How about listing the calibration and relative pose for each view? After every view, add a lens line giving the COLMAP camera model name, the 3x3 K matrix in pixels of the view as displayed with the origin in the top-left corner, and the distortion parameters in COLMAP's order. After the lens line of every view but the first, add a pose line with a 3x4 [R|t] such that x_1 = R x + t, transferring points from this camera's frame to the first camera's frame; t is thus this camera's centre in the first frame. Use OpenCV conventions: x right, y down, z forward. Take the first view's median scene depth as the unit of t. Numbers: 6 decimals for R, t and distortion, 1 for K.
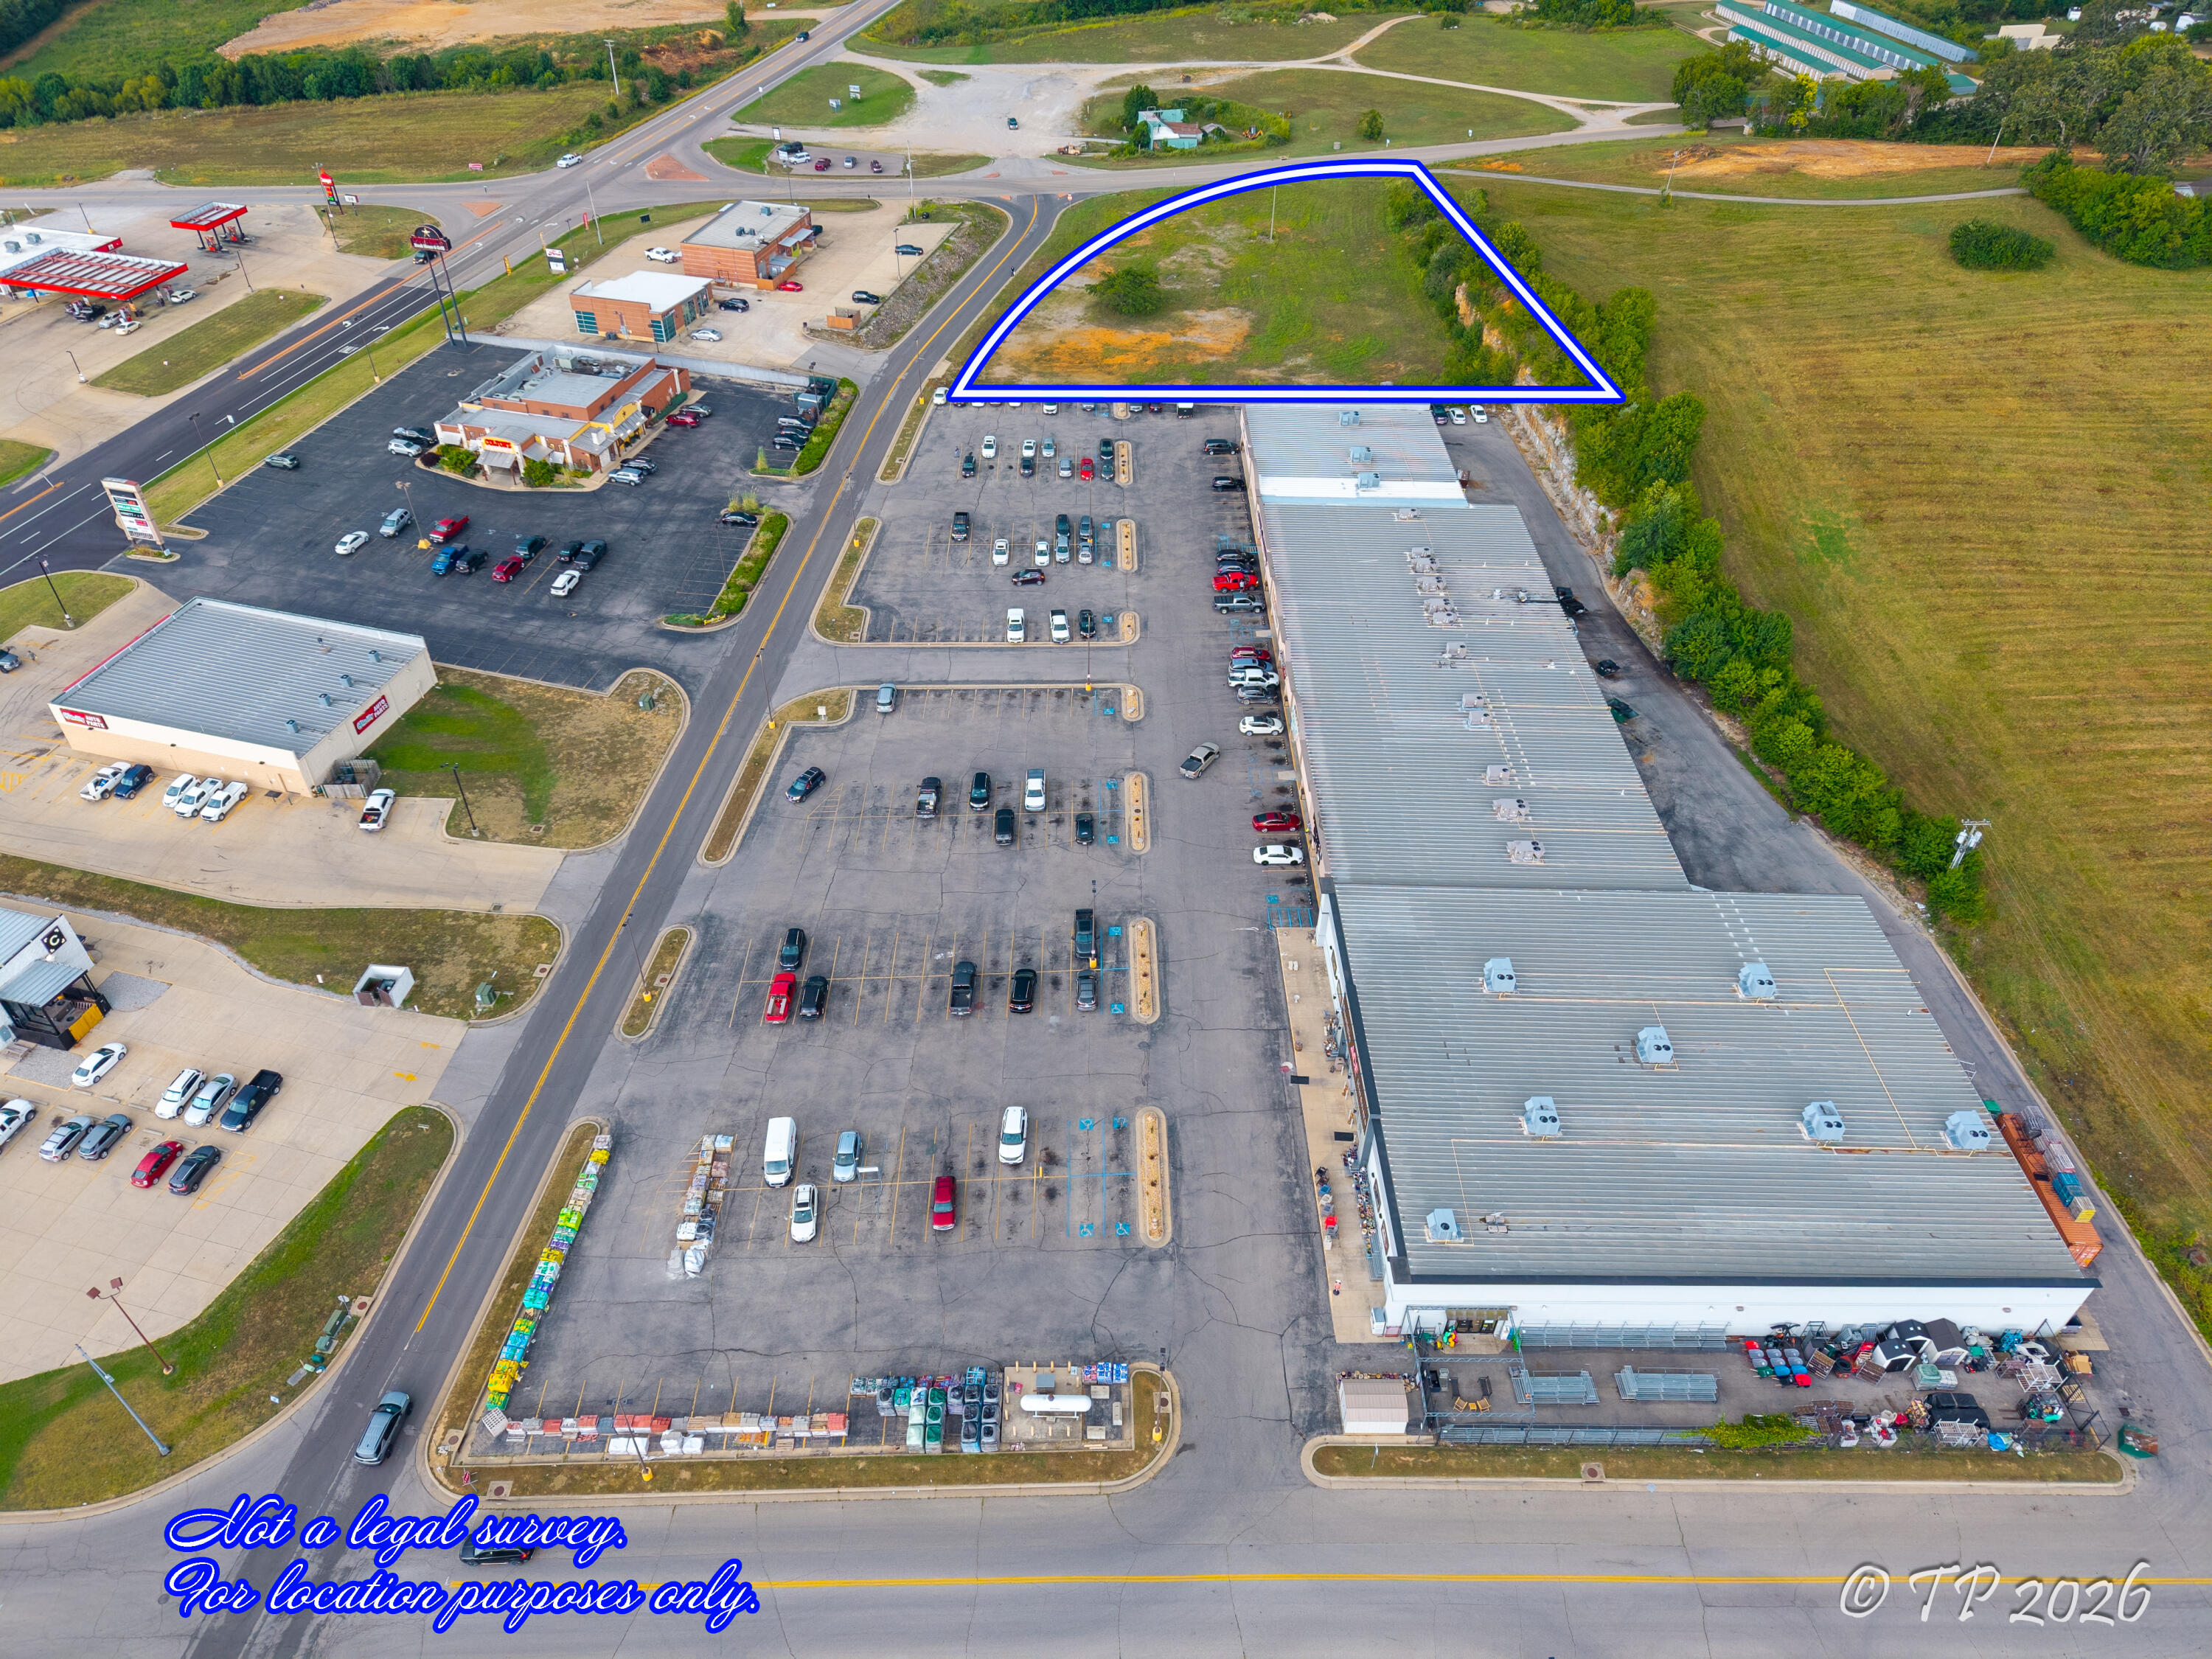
lens RADIAL K [[1489.3, 0, 1091.7], [0, 1489.3, 829.6], [0, 0, 1]] dist [0.028706, -0.027555]
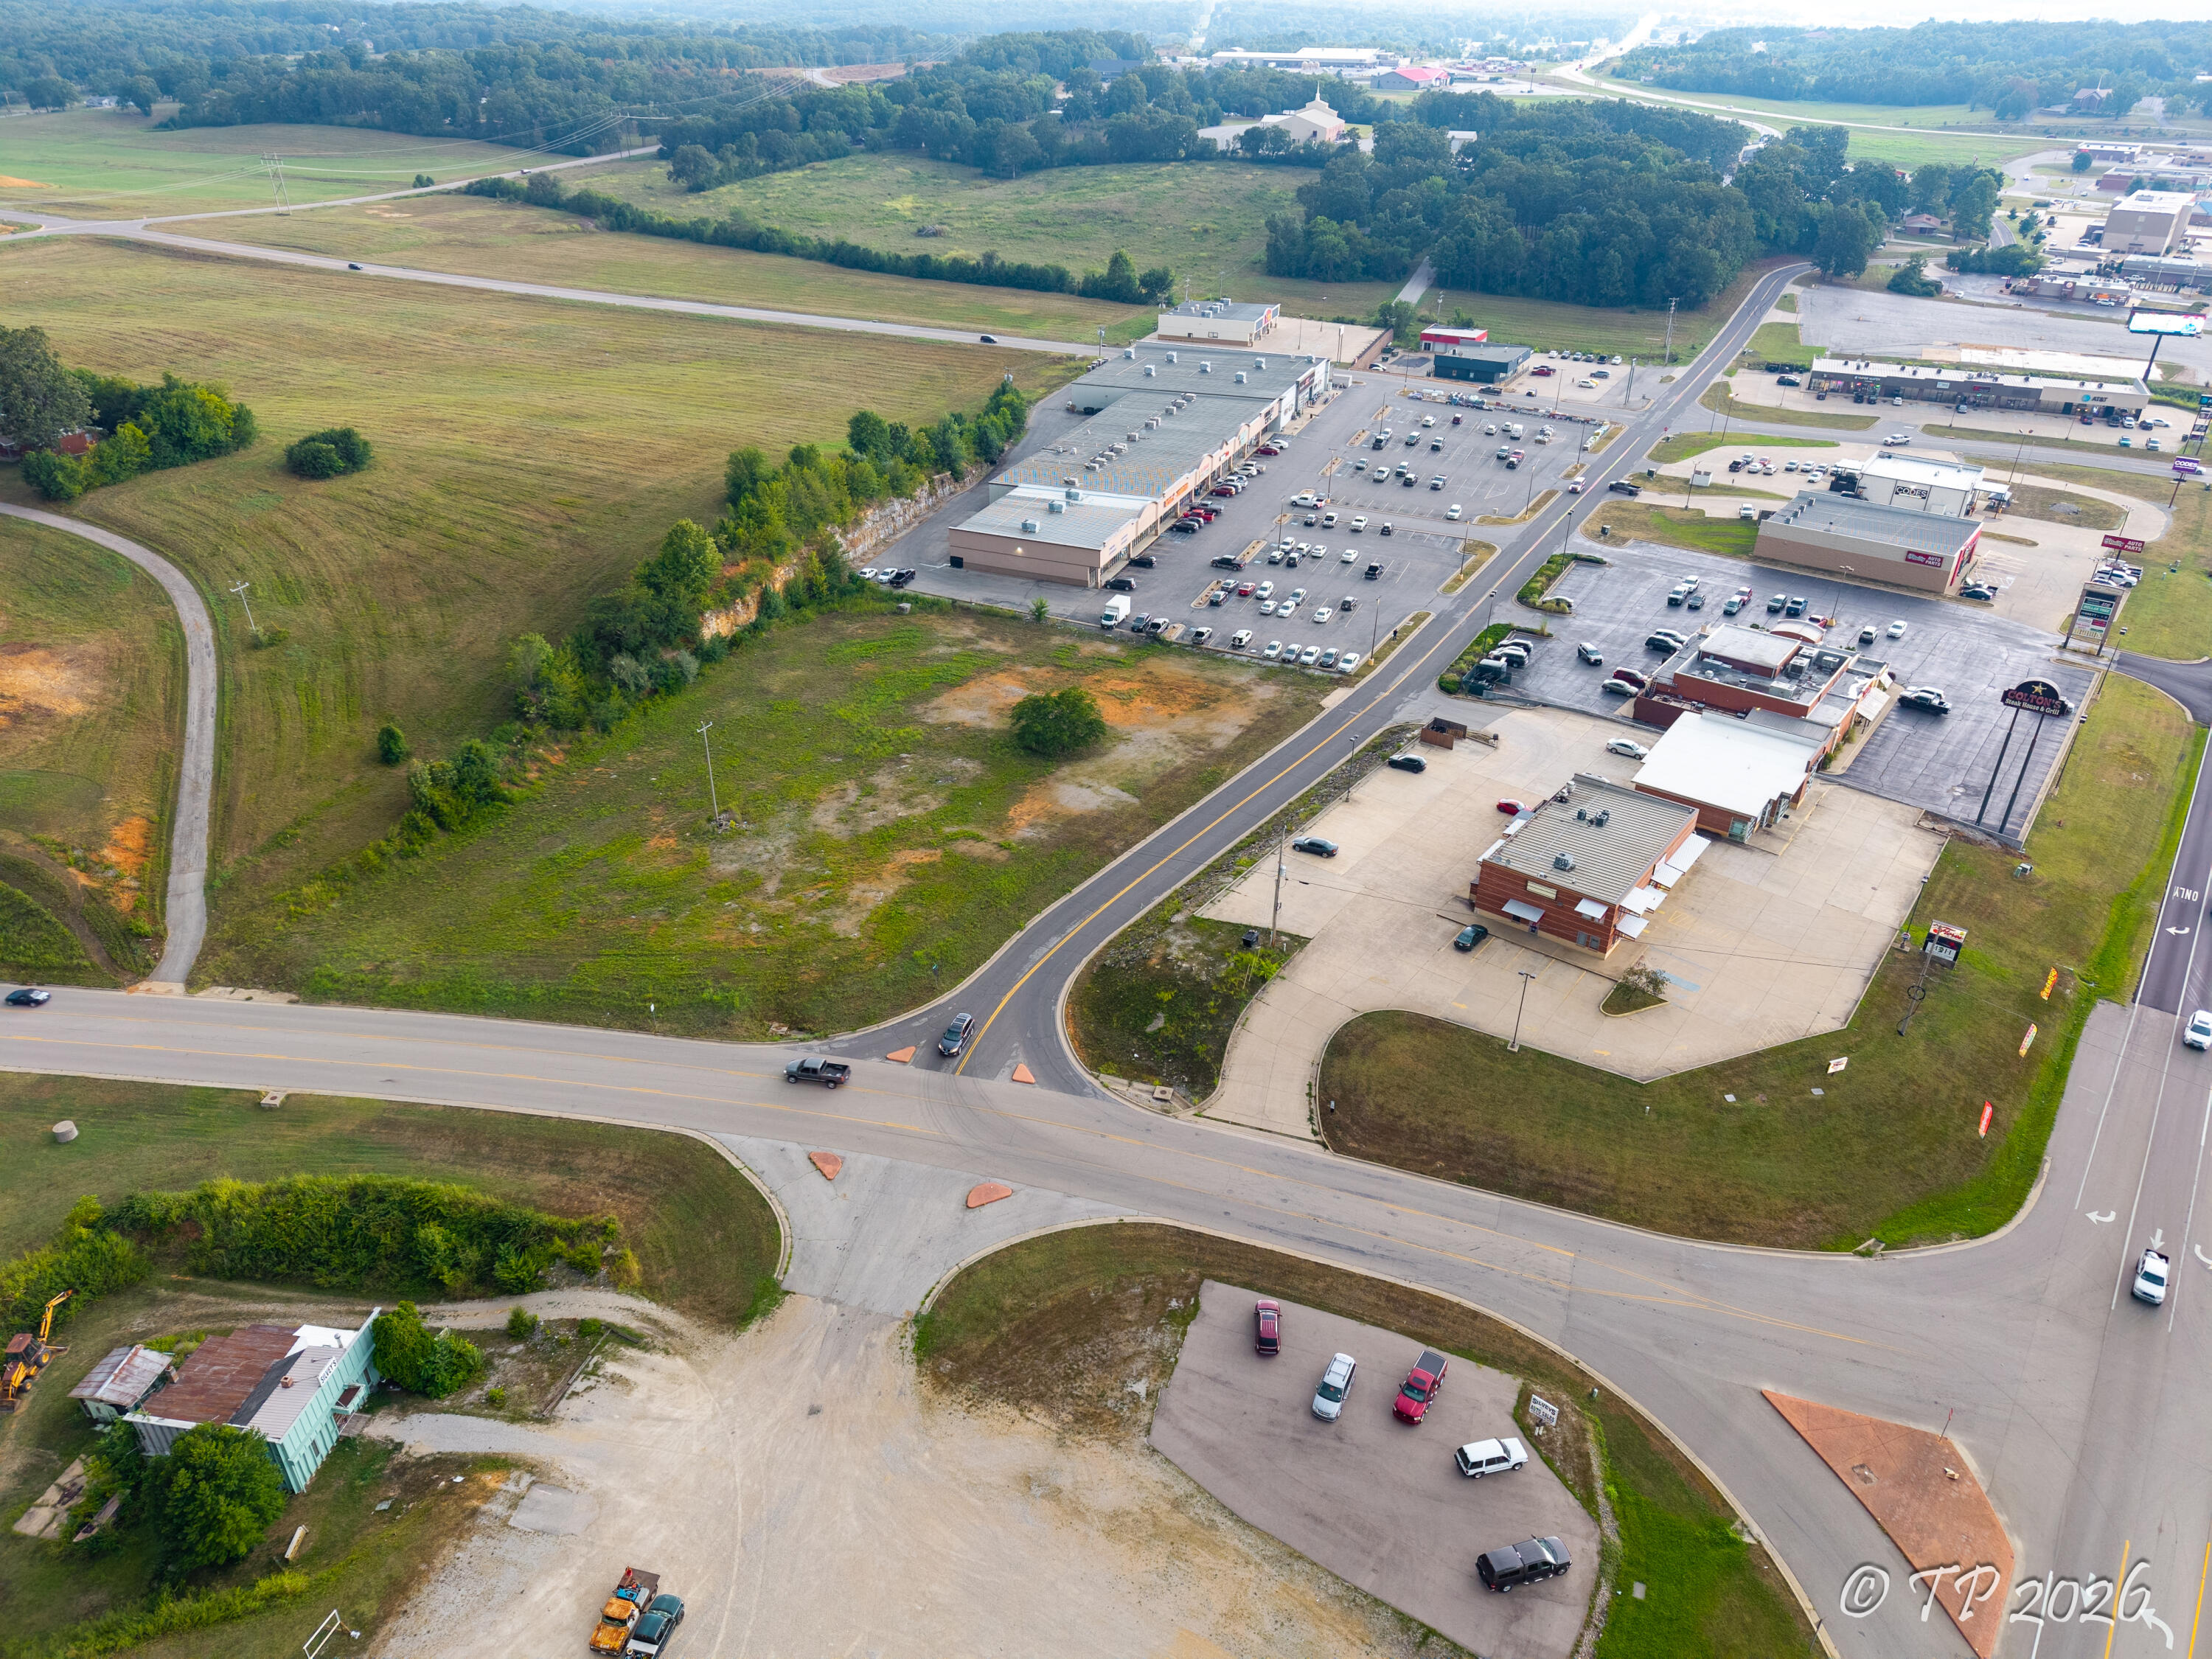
lens RADIAL K [[1489.3, 0, 1091.7], [0, 1489.3, 829.6], [0, 0, 1]] dist [0.028706, -0.027555]
pose [[-0.925892, -0.202698, 0.318806, -0.261851], [0.232129, 0.360544, 0.903396, -1.095931], [-0.298060, 0.910451, -0.286773, 1.365139]]
